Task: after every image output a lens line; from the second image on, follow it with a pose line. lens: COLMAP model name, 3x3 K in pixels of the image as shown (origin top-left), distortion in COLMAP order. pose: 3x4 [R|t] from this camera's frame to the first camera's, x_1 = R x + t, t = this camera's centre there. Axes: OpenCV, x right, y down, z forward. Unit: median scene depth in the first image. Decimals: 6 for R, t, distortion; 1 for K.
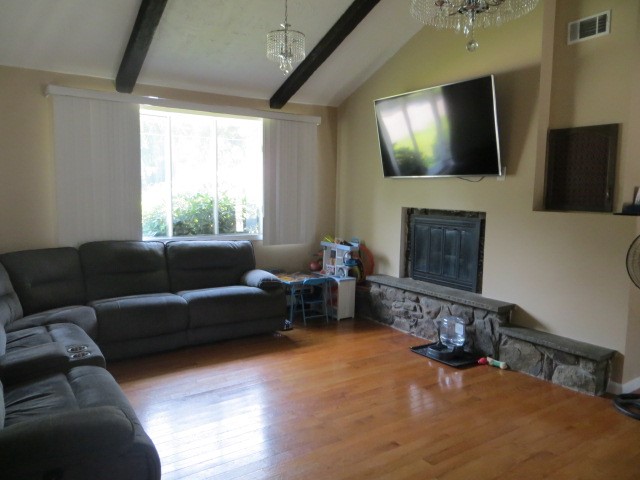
lens RADIAL K [[493.1, 0, 320.4], [0, 493.1, 237.2], [0, 0, 1]] dist [-0.000972, 0.002226]
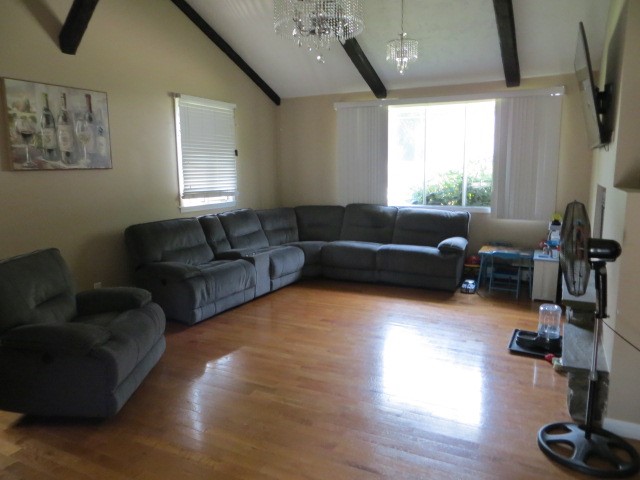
lens RADIAL K [[493.1, 0, 320.4], [0, 493.1, 237.2], [0, 0, 1]] dist [-0.000972, 0.002226]
pose [[0.472952, 0.104865, -0.874826, 0.711821], [-0.065008, 0.994339, 0.084047, -0.008619], [0.878687, 0.017121, 0.477091, 0.169557]]
